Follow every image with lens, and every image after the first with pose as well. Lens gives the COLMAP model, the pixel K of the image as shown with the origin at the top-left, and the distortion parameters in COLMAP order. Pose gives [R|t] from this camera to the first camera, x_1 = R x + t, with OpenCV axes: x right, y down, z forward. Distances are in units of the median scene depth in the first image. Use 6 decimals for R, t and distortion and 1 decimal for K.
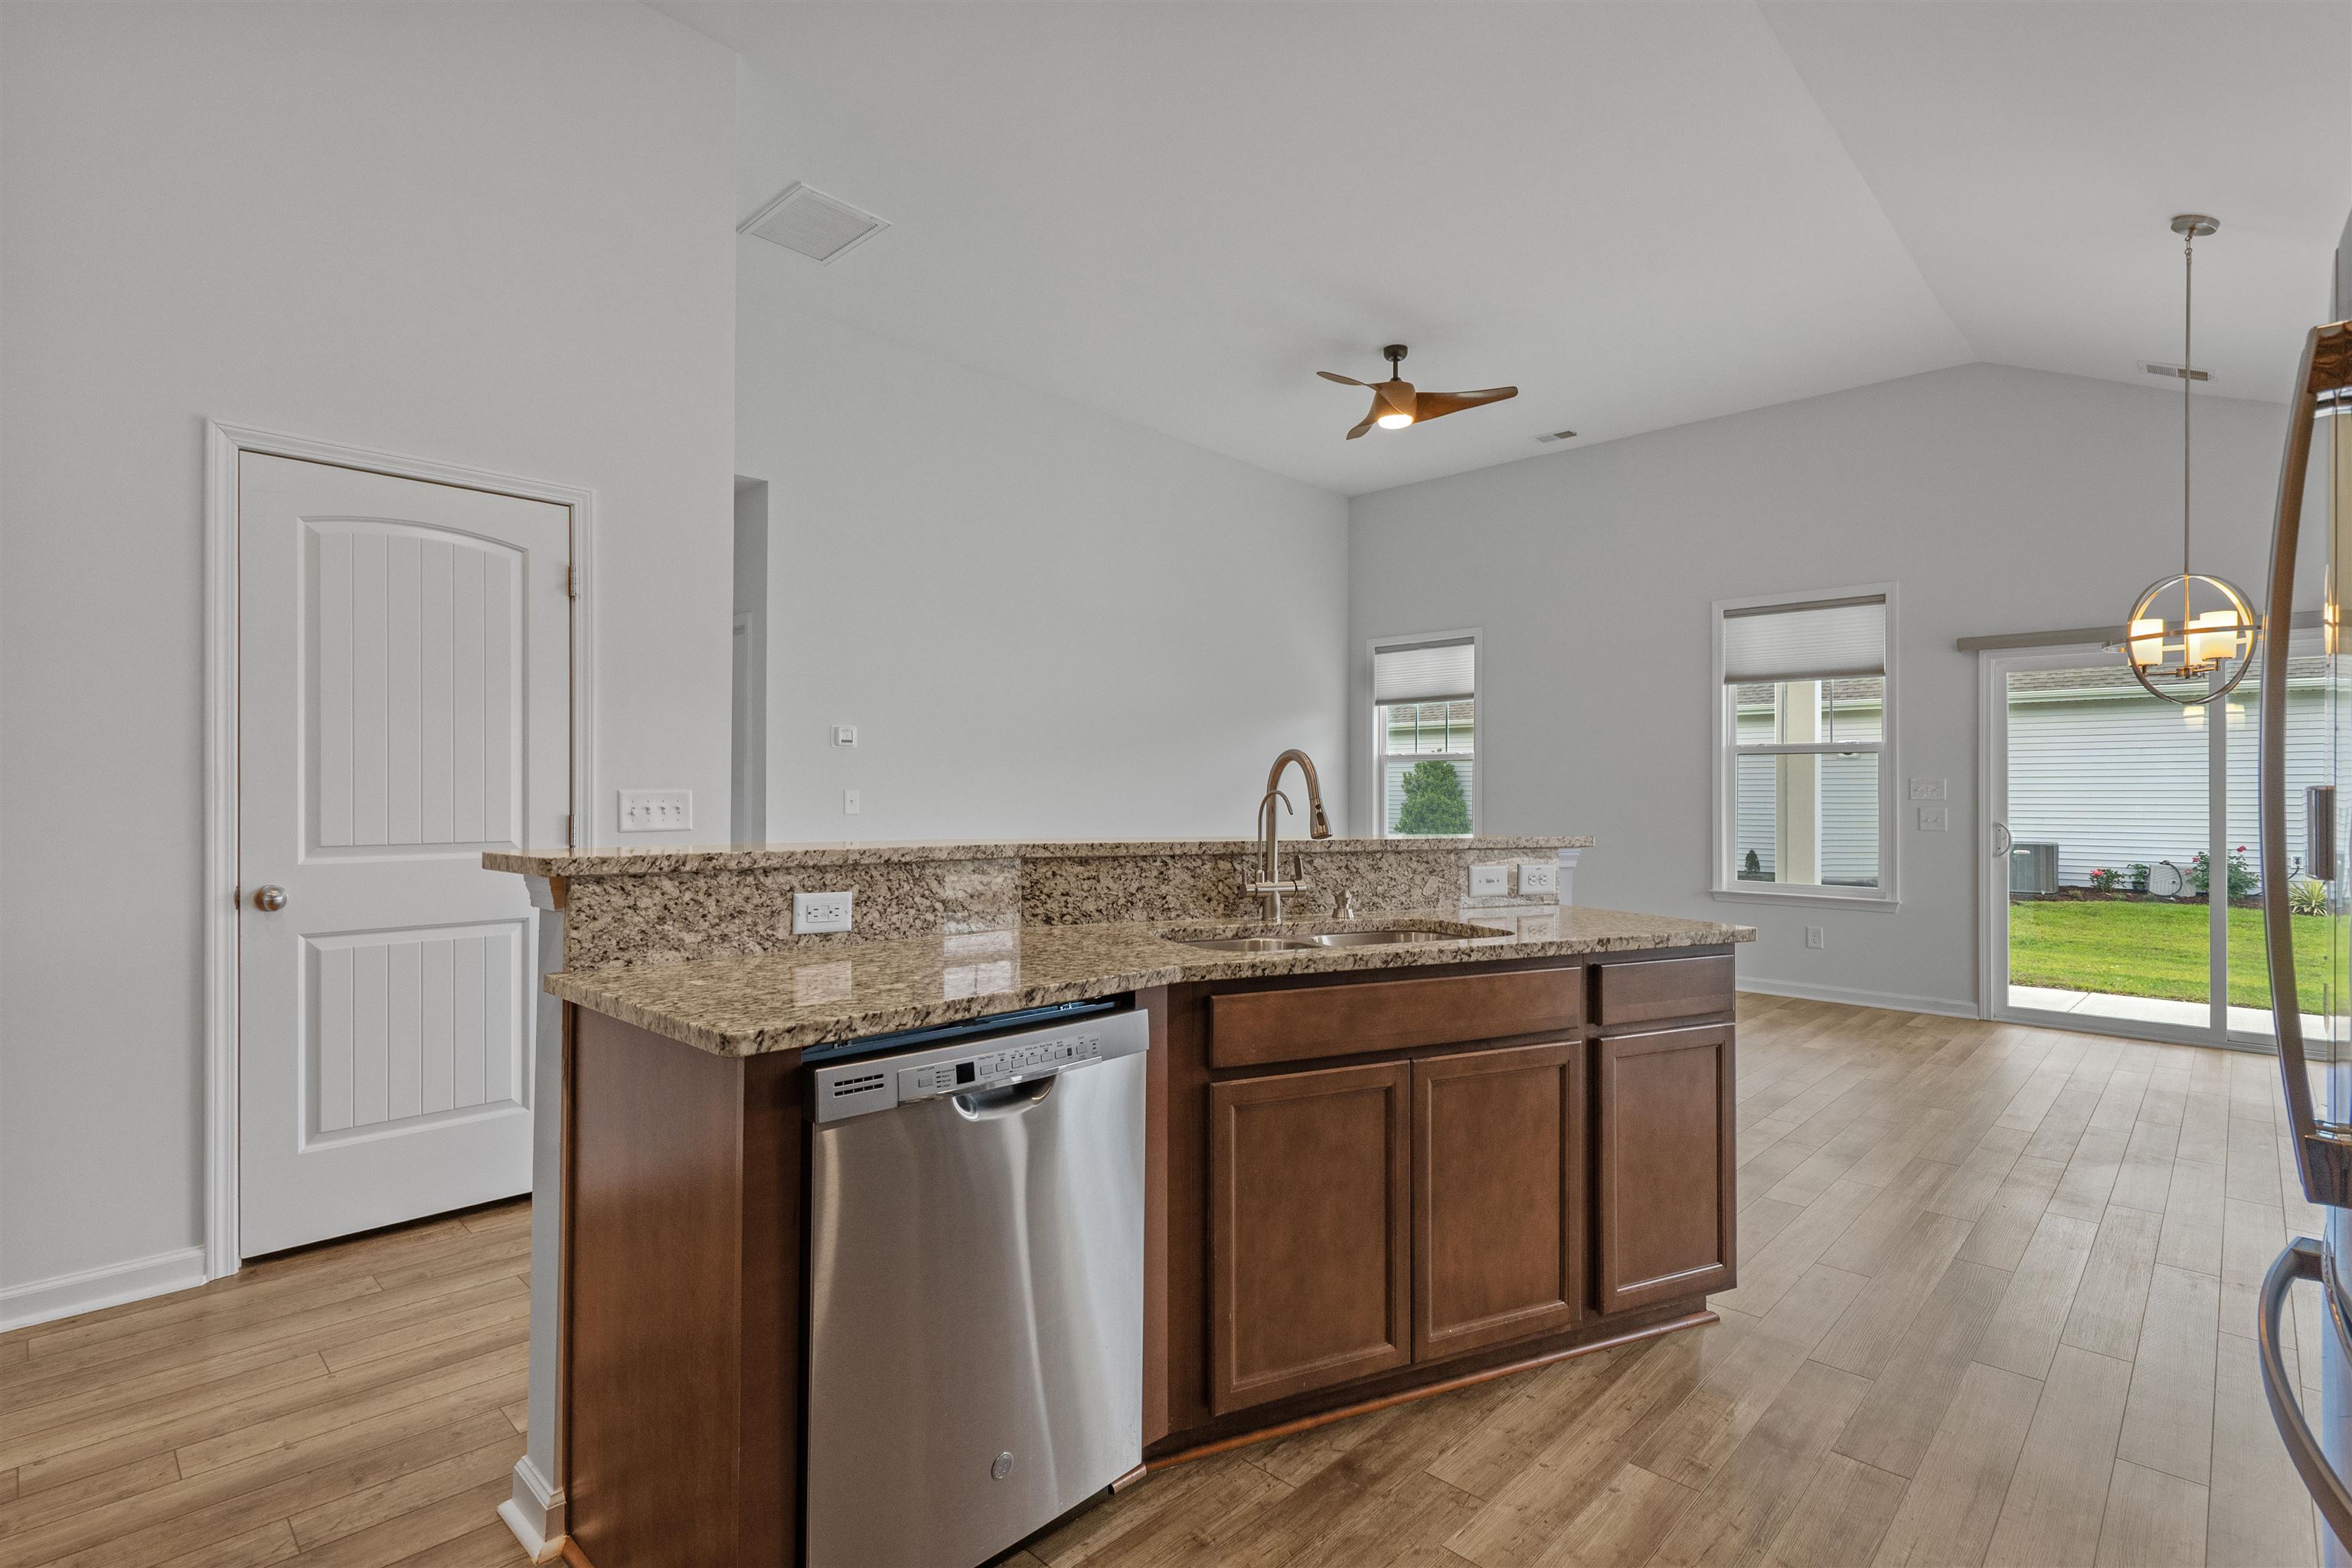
lens RADIAL K [[1104.5, 0, 1139.4], [0, 1104.5, 792.6], [0, 0, 1]] dist [-0.000791, -0.000206]
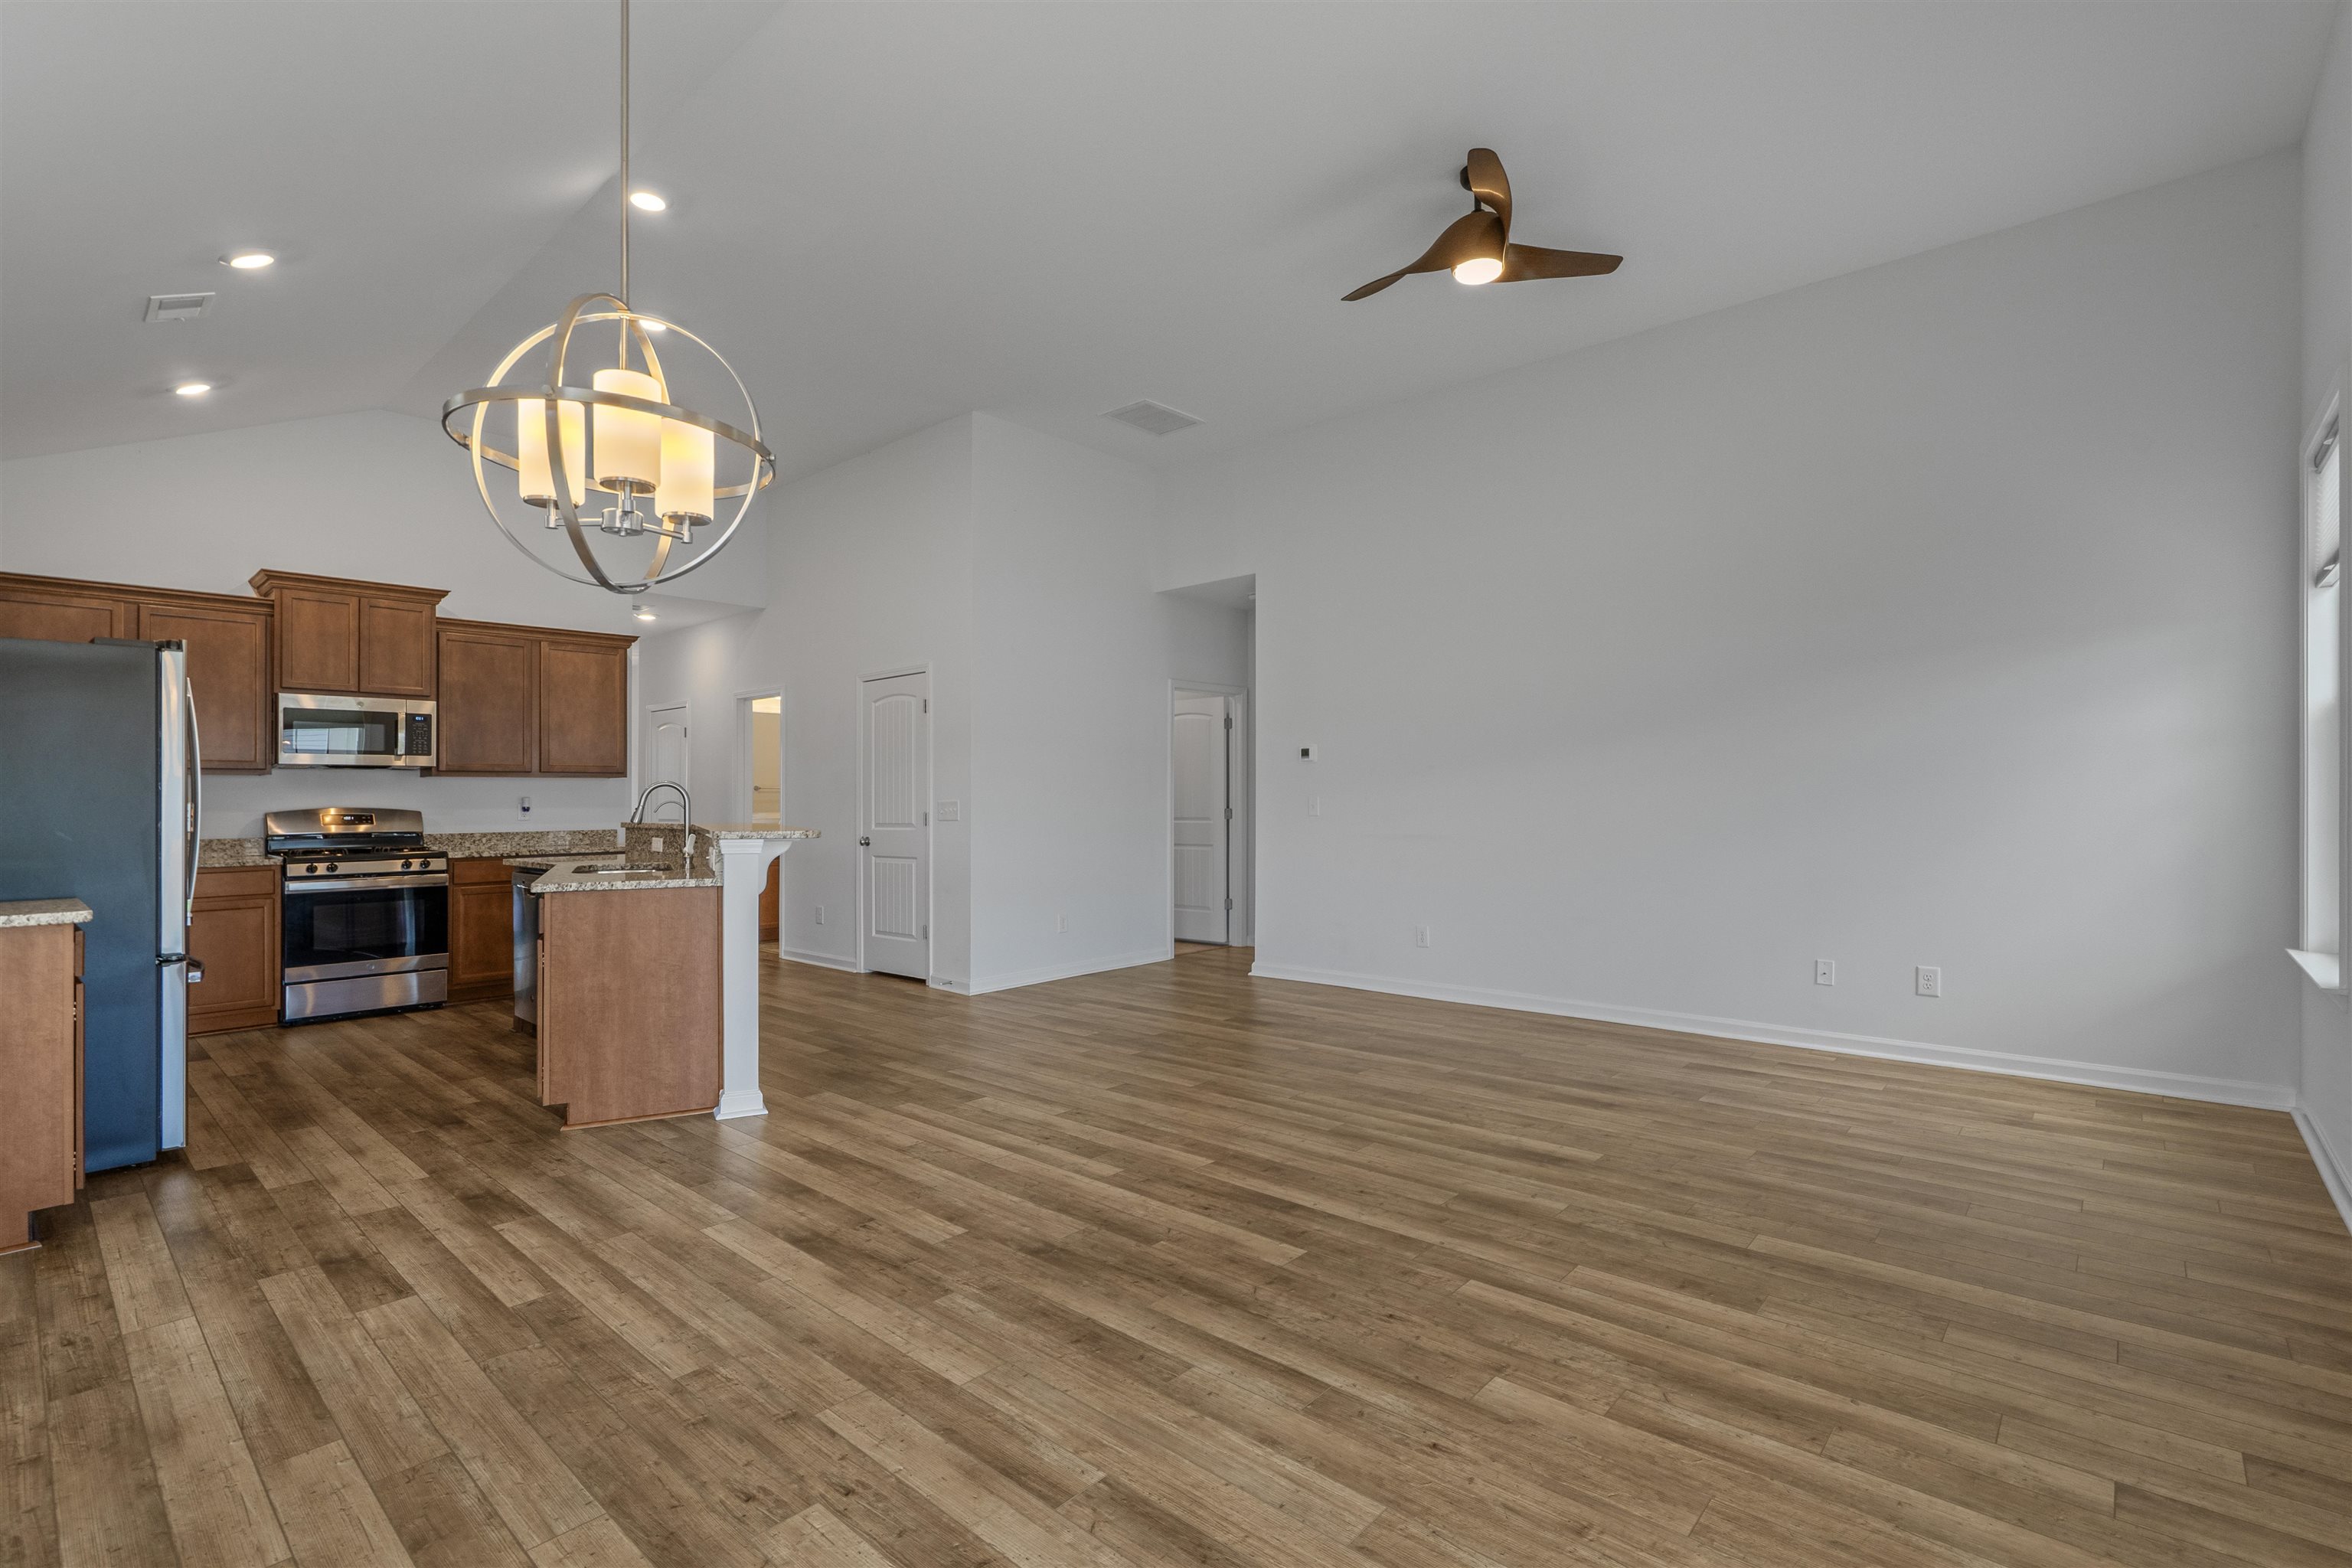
lens RADIAL K [[1076.4, 0, 1215.0], [0, 1076.4, 794.2], [0, 0, 1]] dist [-0.001190, 0.000862]
pose [[0.070921, -0.011521, -0.997415, 0.880991], [0.009352, 0.999897, -0.010885, 0.007363], [0.997438, -0.008556, 0.071022, 0.753905]]
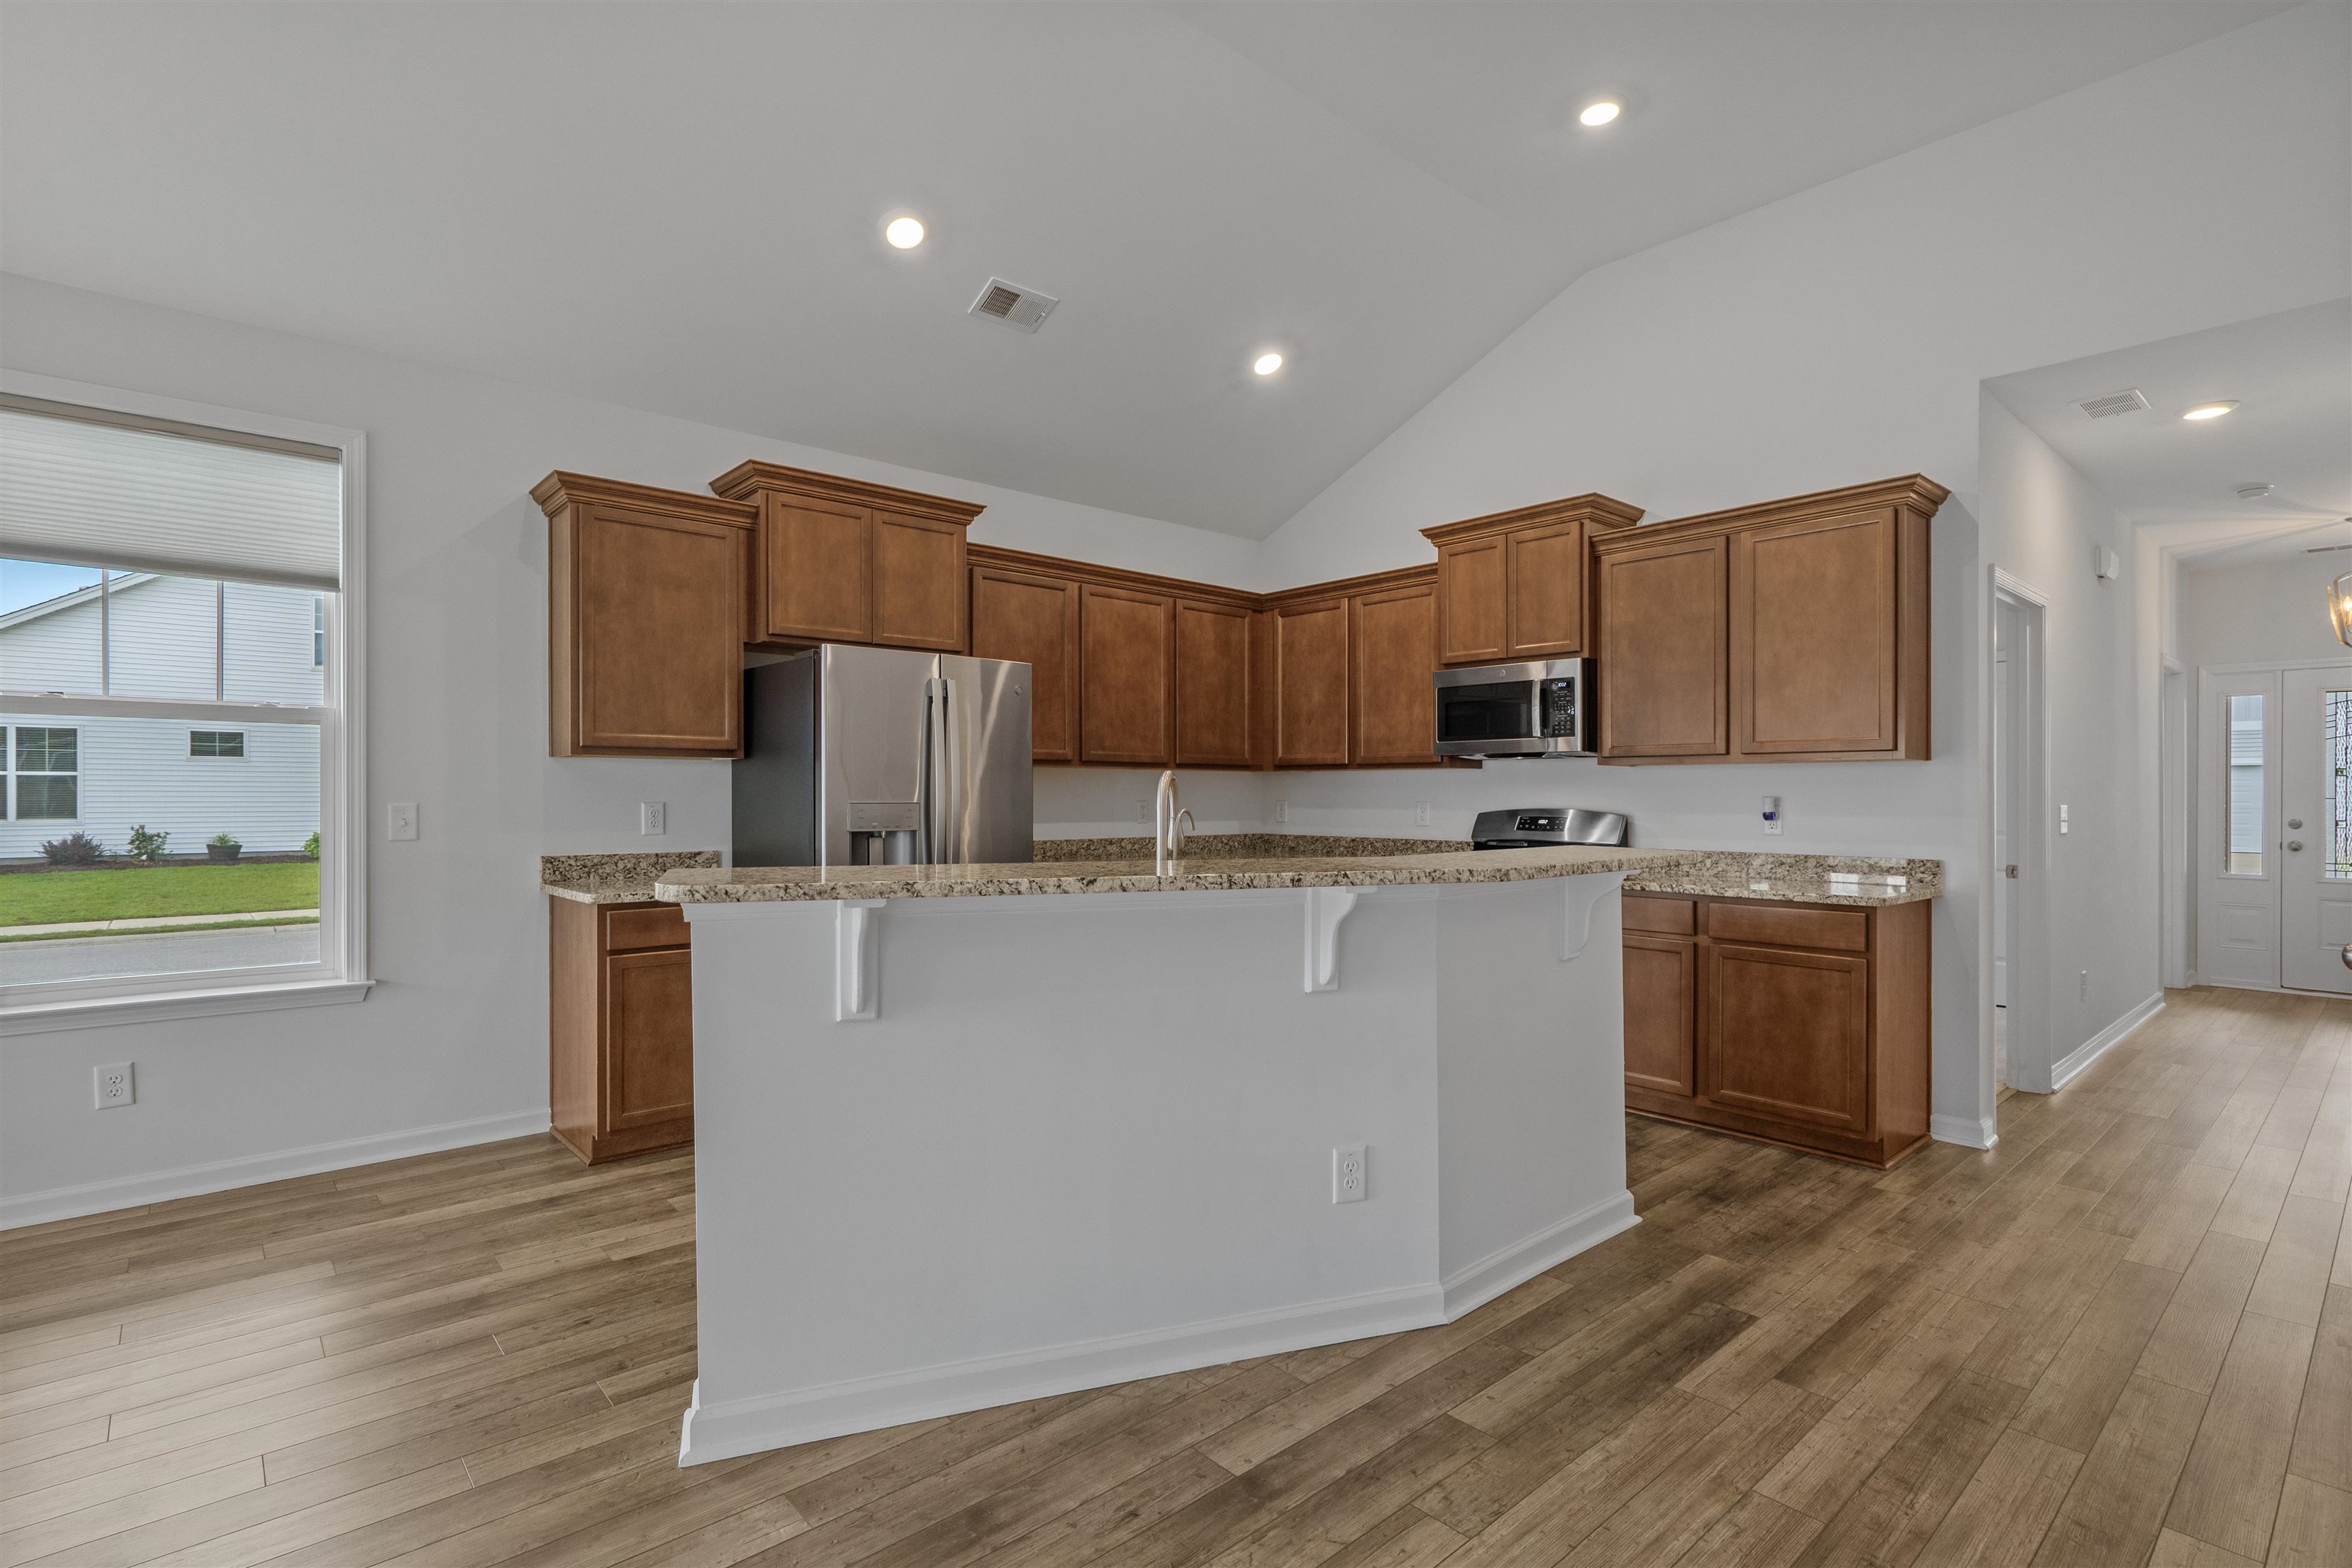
lens RADIAL K [[1116.9, 0, 1129.1], [0, 1116.9, 794.8], [0, 0, 1]] dist [-0.011162, 0.007363]
pose [[-0.996478, -0.010333, 0.083218, 0.026737], [-0.010594, 0.999940, -0.002697, -0.004207], [-0.083185, -0.003570, -0.996528, 0.841638]]
